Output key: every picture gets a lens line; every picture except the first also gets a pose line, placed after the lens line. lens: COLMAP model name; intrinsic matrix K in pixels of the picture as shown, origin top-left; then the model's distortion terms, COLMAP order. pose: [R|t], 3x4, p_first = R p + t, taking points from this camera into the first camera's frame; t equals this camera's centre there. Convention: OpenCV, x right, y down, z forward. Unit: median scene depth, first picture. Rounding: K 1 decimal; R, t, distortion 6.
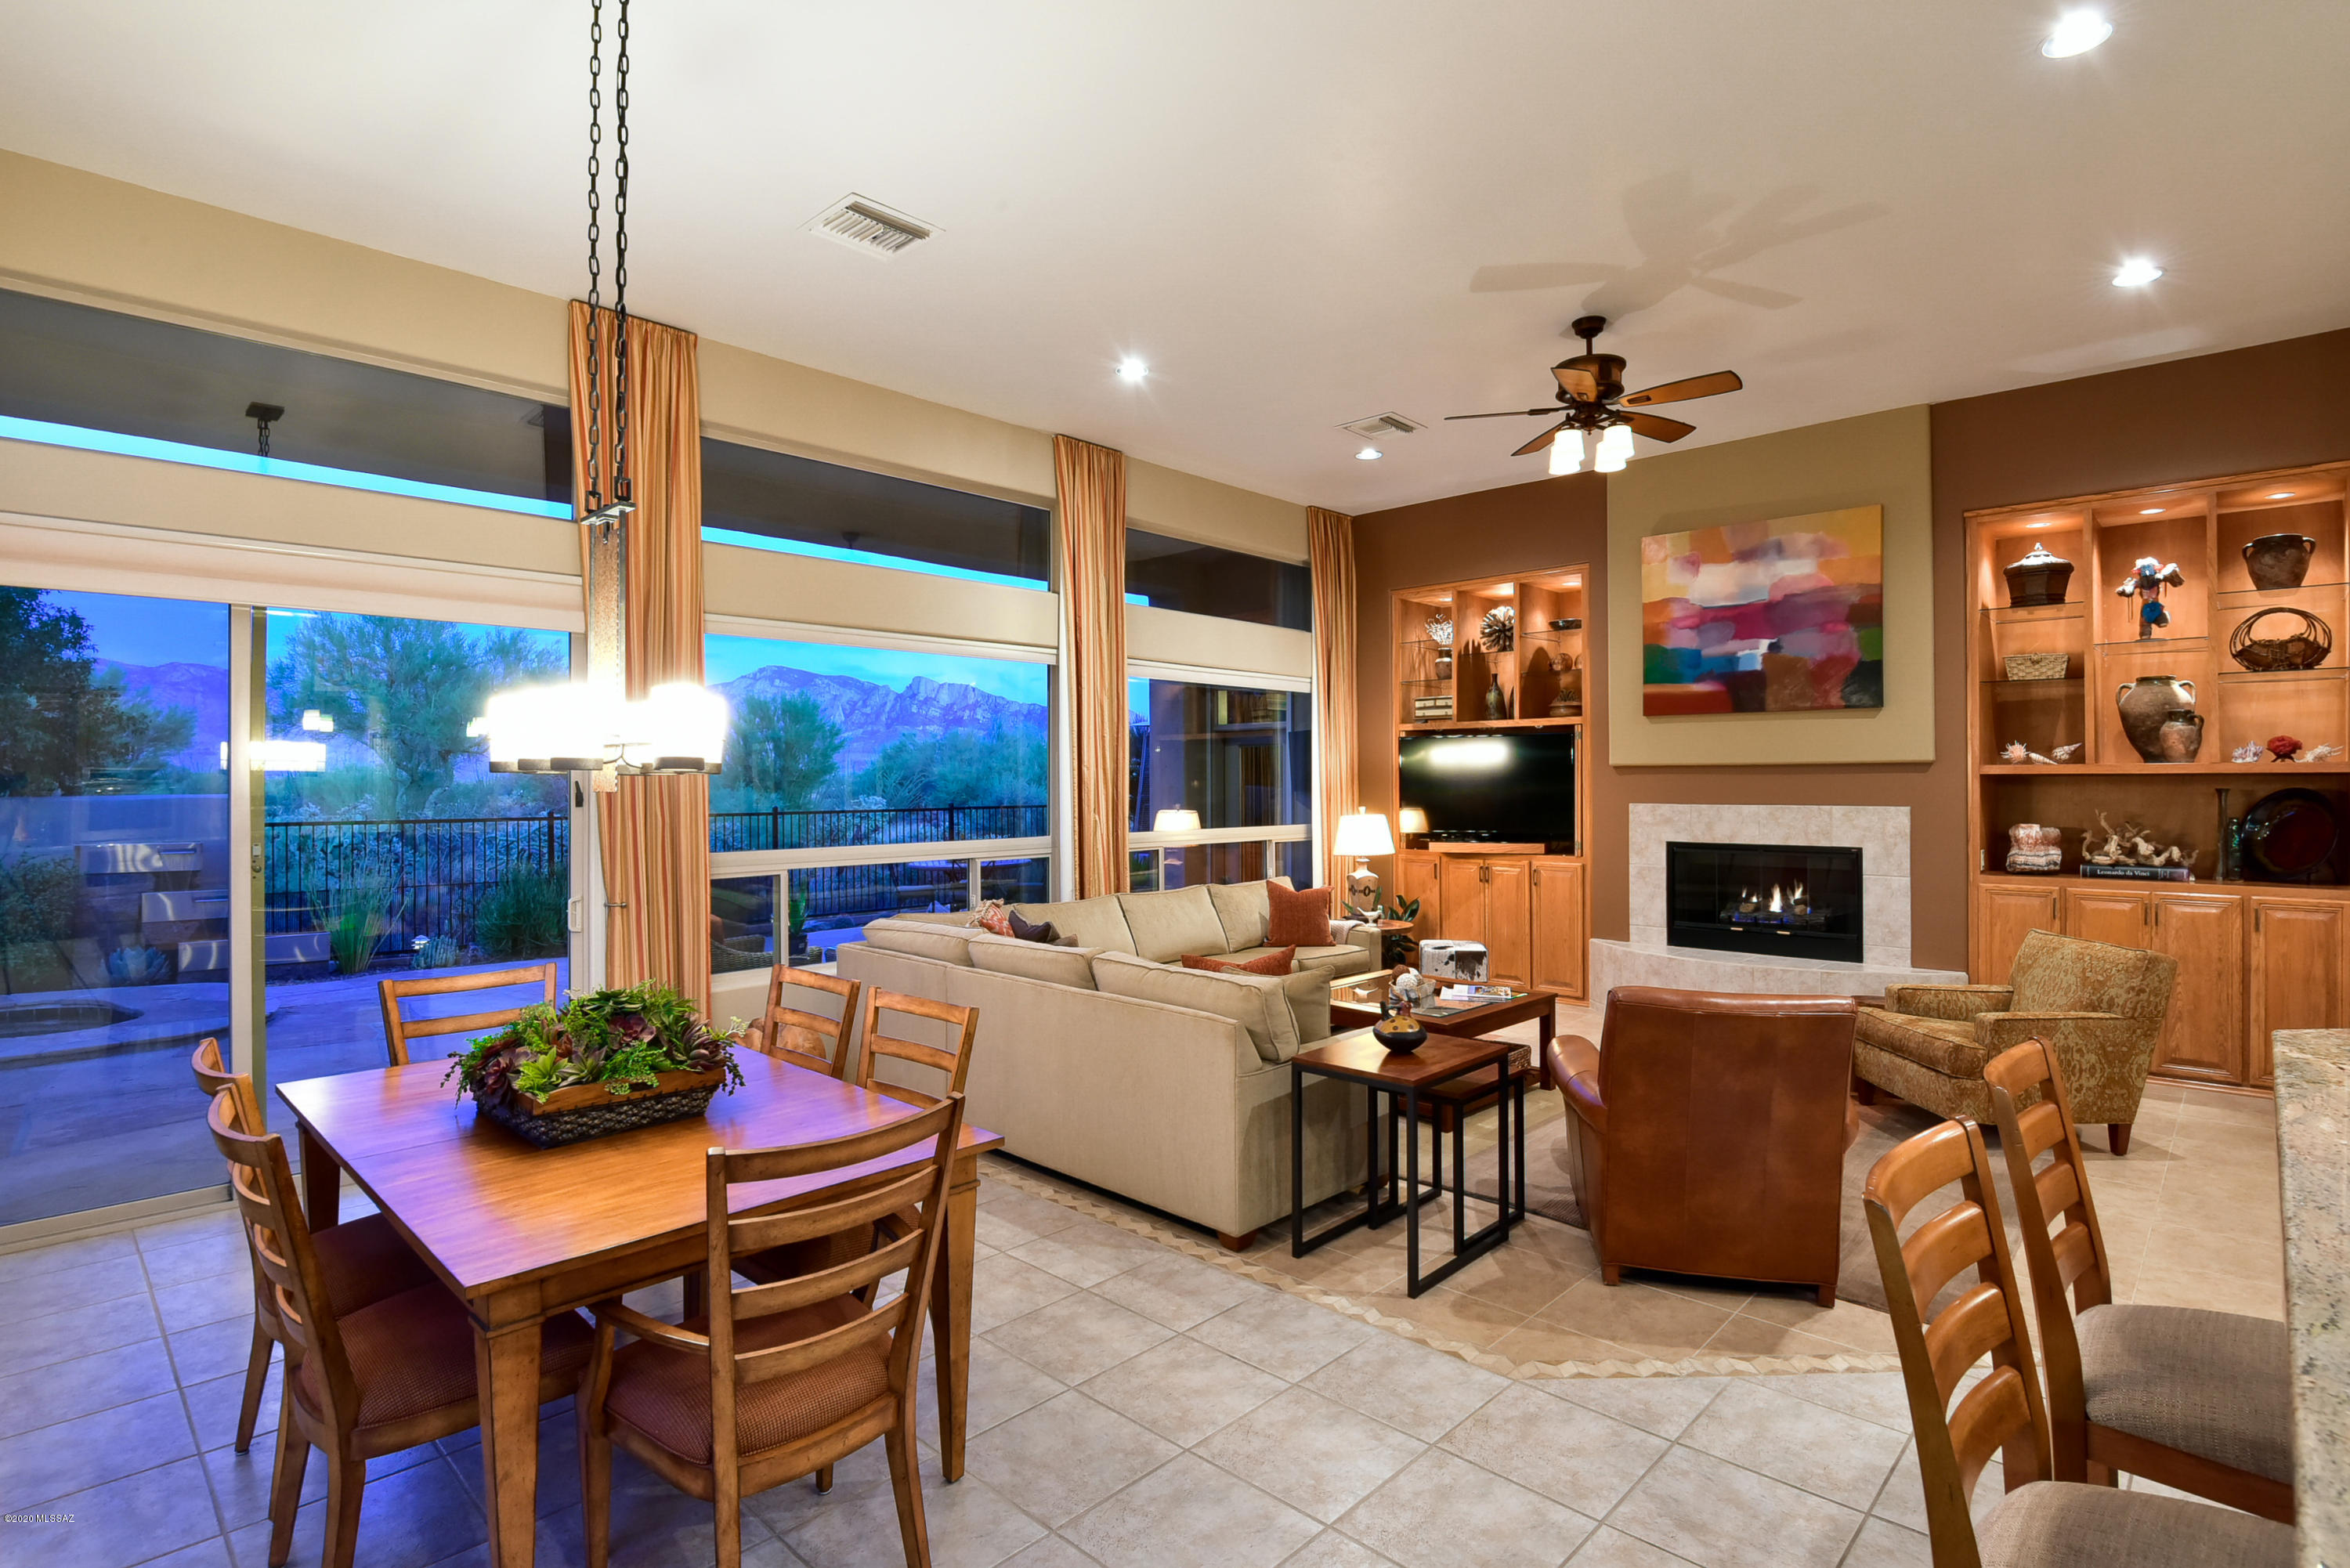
lens RADIAL K [[1149.9, 0, 1175.1], [0, 1149.9, 776.6], [0, 0, 1]] dist [-0.001908, -0.014829]
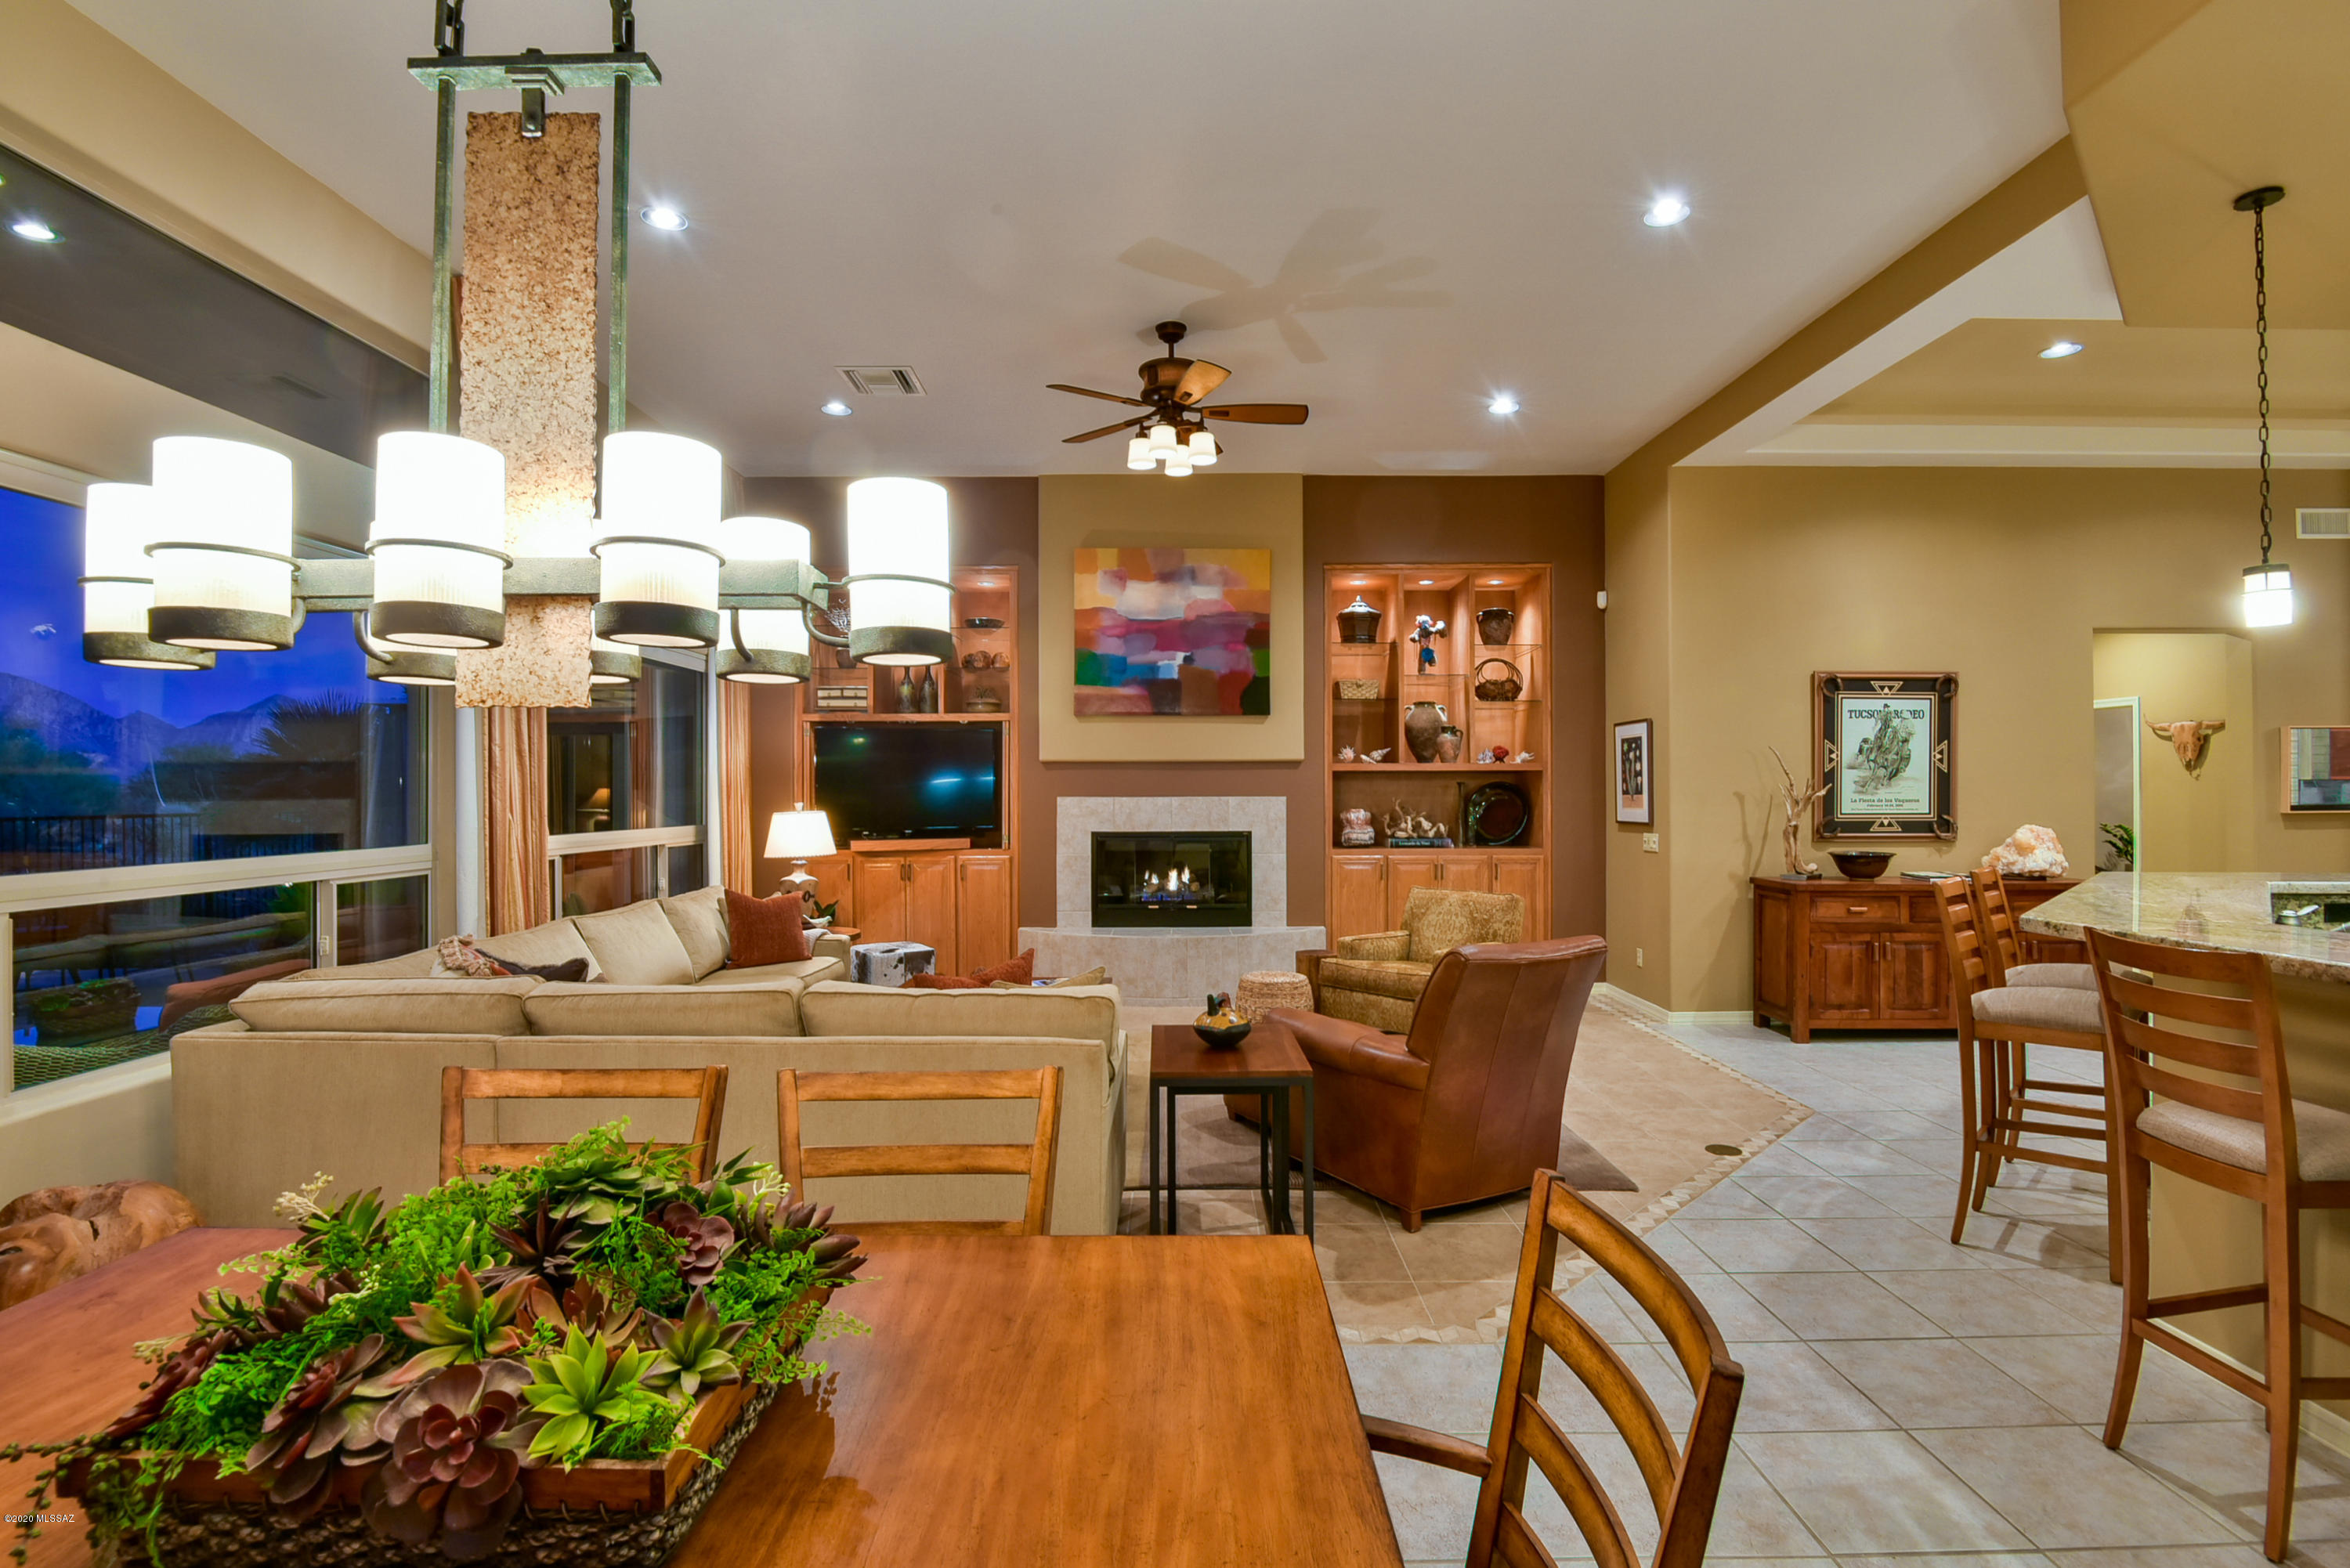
lens RADIAL K [[1092.5, 0, 1175.0], [0, 1092.5, 784.0], [0, 0, 1]] dist [-0.006136, -0.010778]
pose [[0.725193, 0.006596, 0.688514, -0.230802], [-0.002955, 0.999975, -0.006467, 0.018461], [-0.688539, 0.002655, 0.725194, 0.204543]]
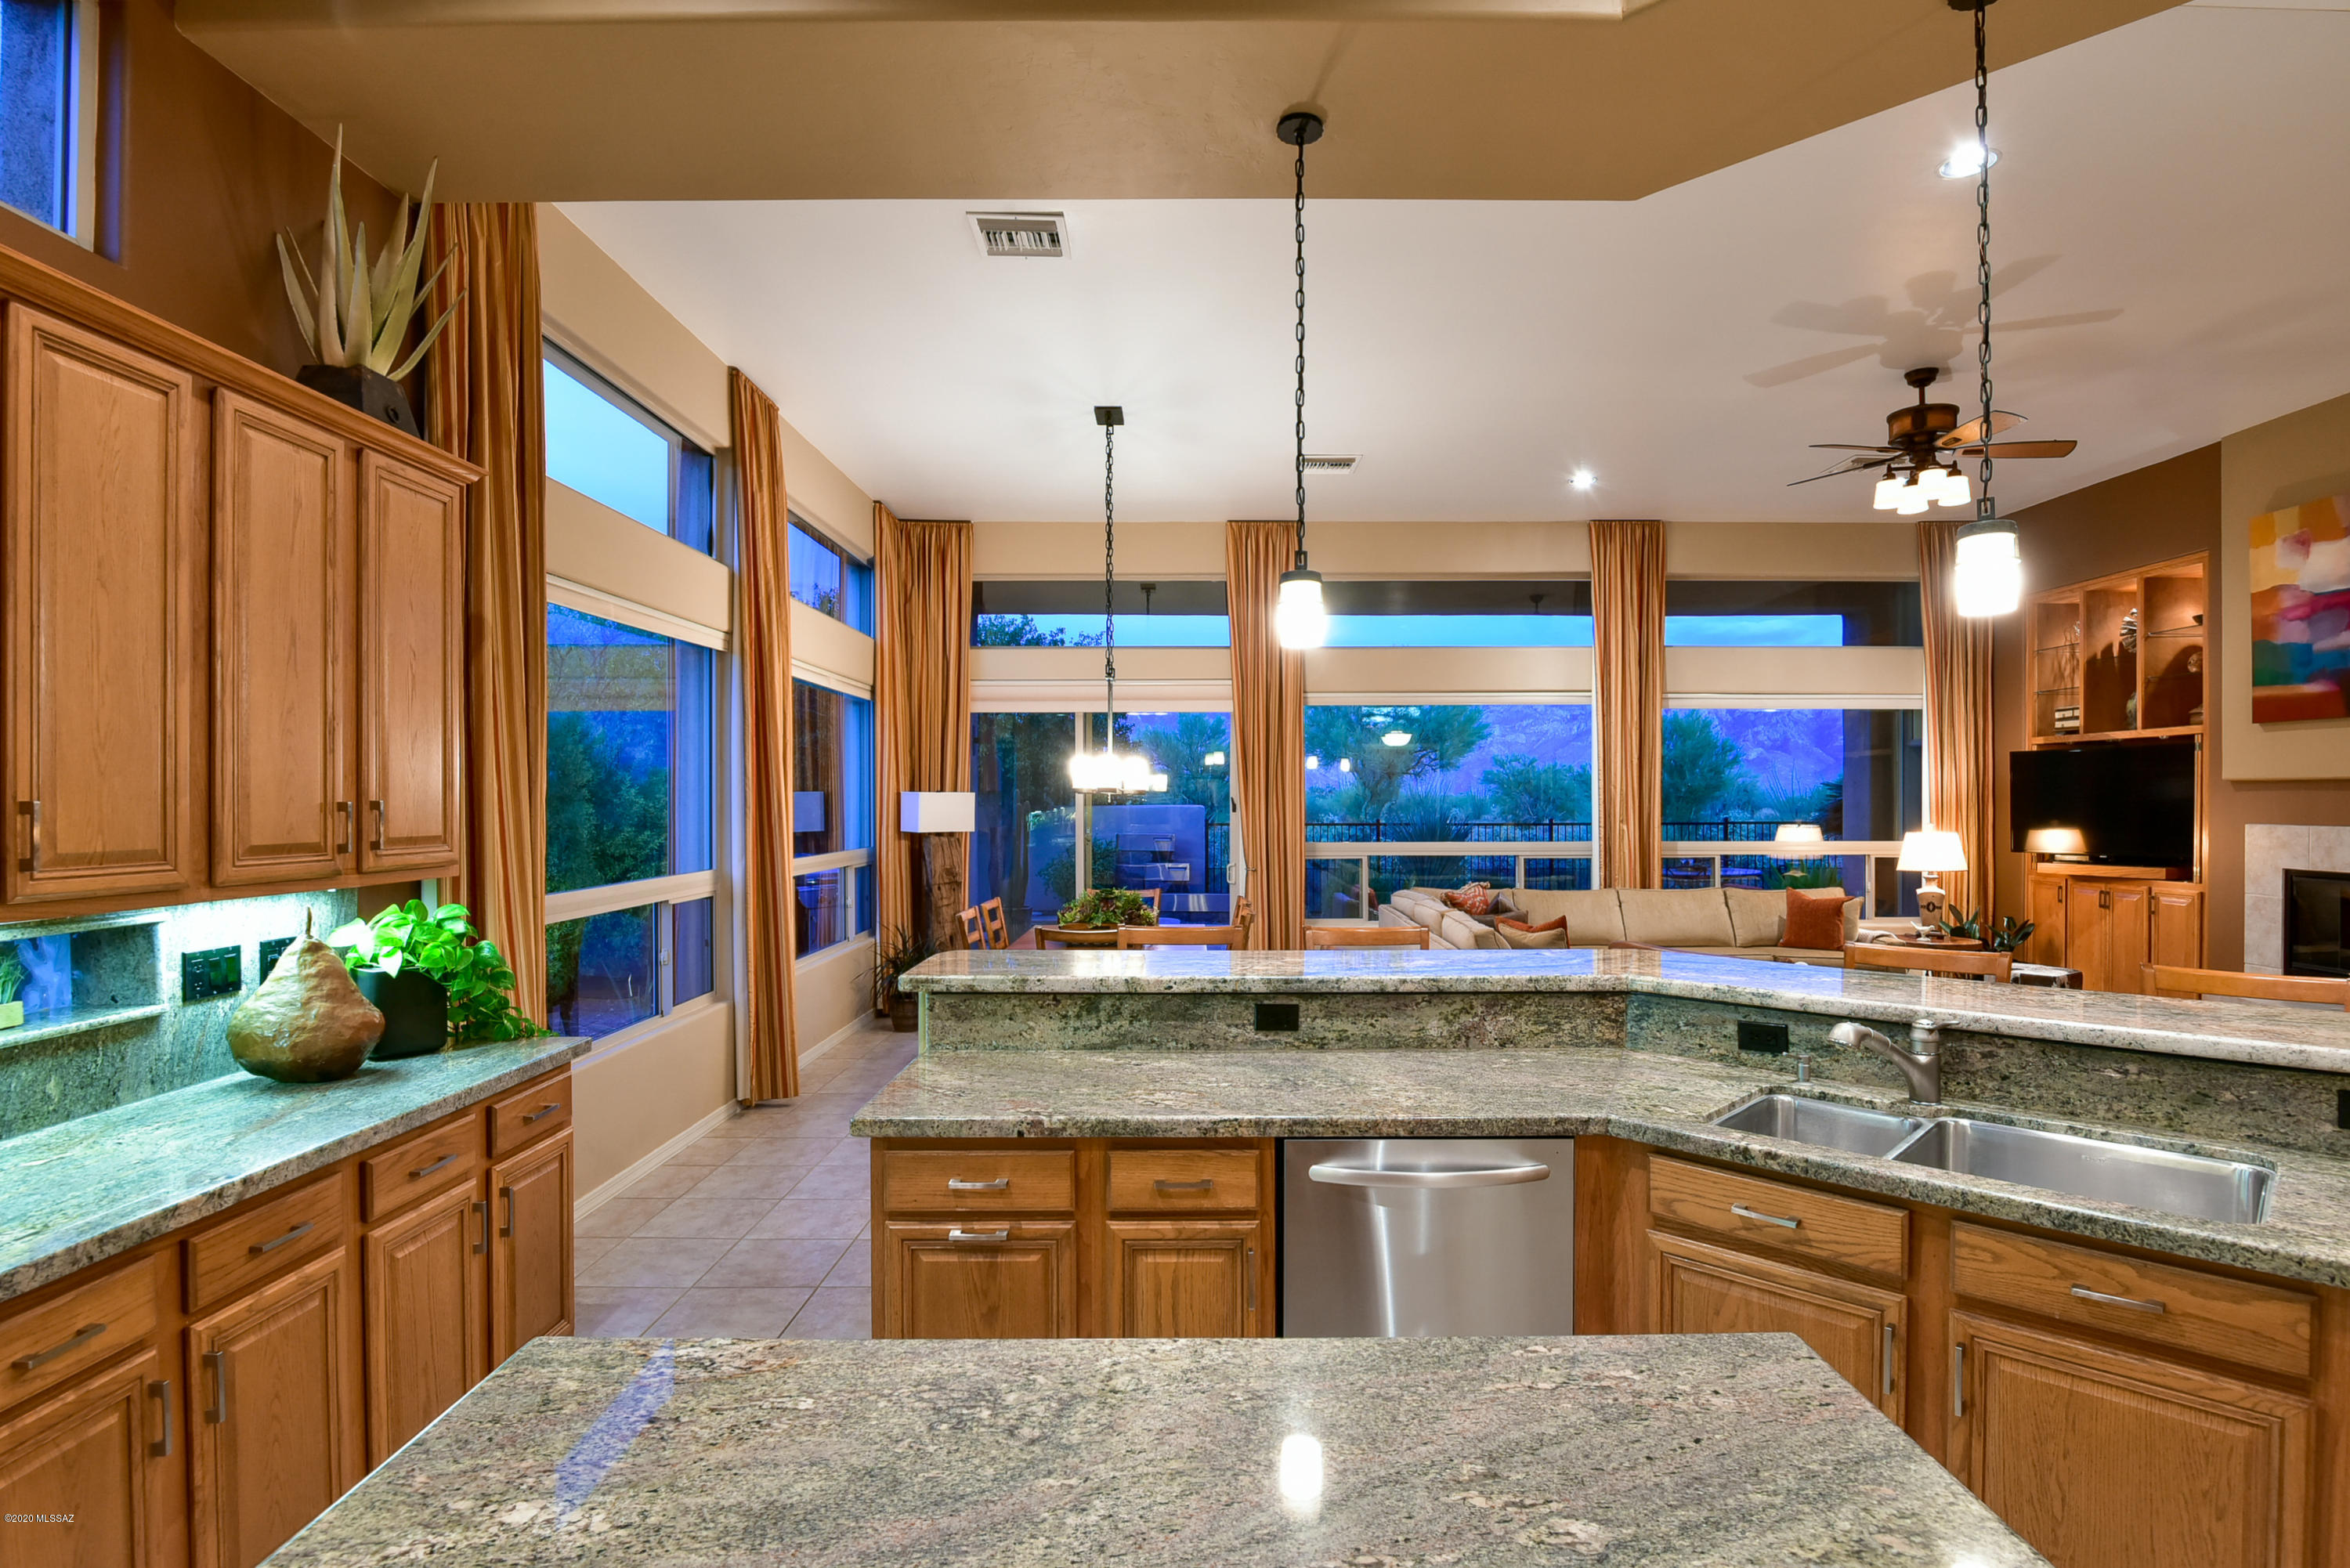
lens RADIAL K [[1157.8, 0, 1196.2], [0, 1157.8, 809.6], [0, 0, 1]] dist [-0.008085, -0.011953]
pose [[0.694032, 0.009080, -0.719887, 0.488159], [0.001804, 0.999895, 0.014351, -0.001366], [0.719942, -0.011259, 0.693943, -0.178095]]
